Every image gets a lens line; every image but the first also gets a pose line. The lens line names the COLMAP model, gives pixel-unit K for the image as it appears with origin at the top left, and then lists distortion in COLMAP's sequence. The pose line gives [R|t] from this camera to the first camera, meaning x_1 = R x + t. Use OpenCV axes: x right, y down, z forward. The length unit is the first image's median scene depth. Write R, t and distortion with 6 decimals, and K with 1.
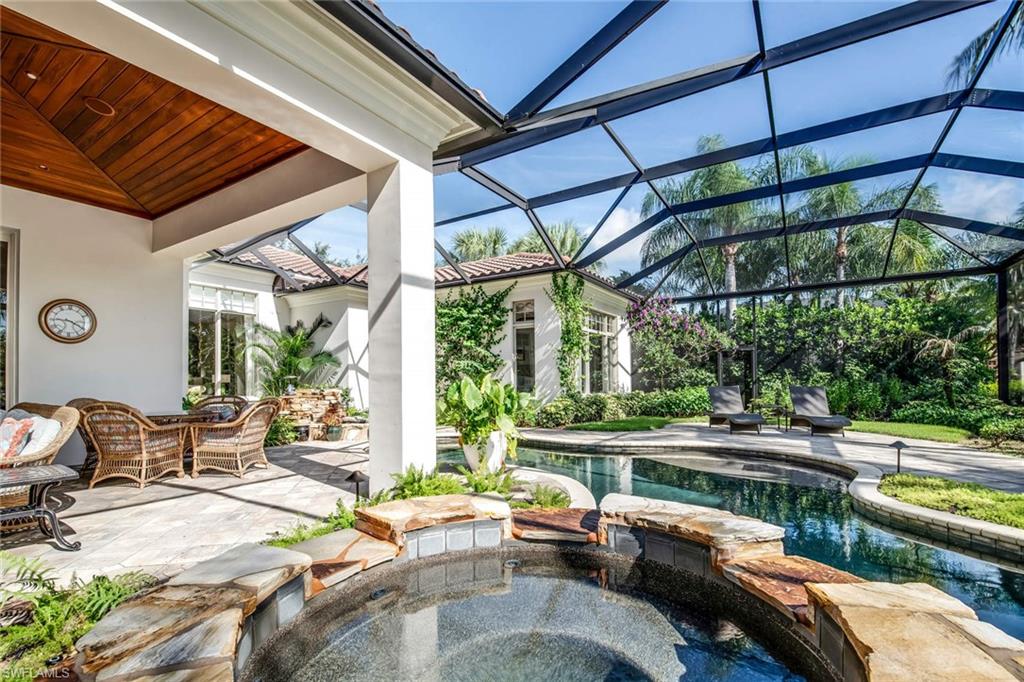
lens RADIAL K [[460.8, 0, 505.2], [0, 460.8, 367.9], [0, 0, 1]] dist [0.004827, -0.000052]
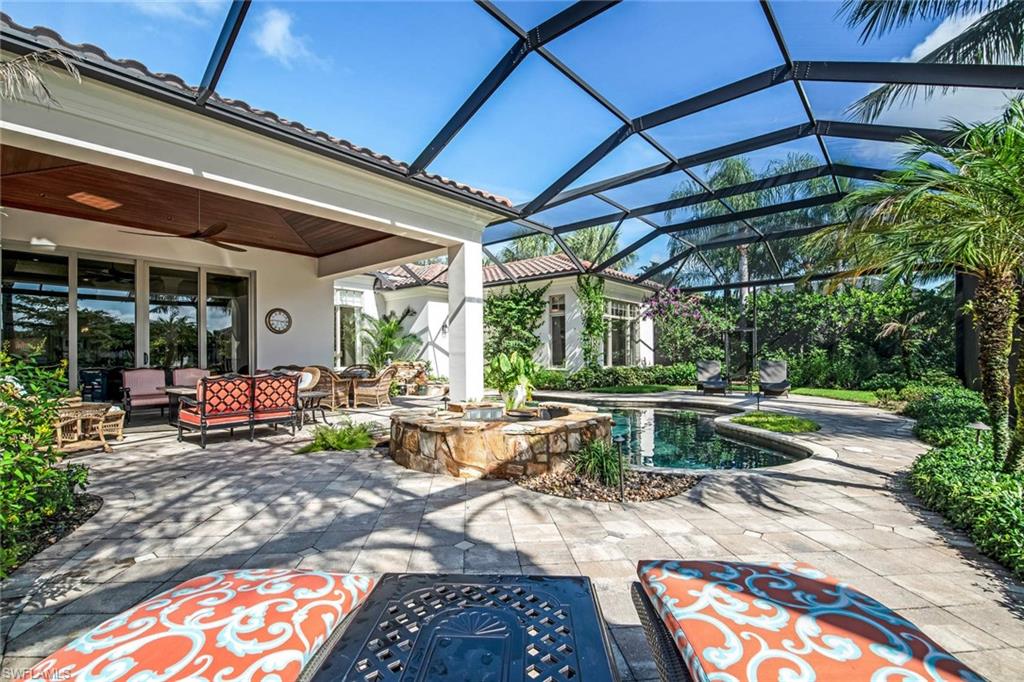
lens RADIAL K [[460.8, 0, 512.0], [0, 460.8, 346.2], [0, 0, 1]] dist [0.004827, -0.000052]
pose [[0.991992, -0.000263, -0.126304, 0.076424], [0.001059, 0.999980, 0.006234, -0.008330], [0.126300, -0.006318, 0.991972, -0.320739]]
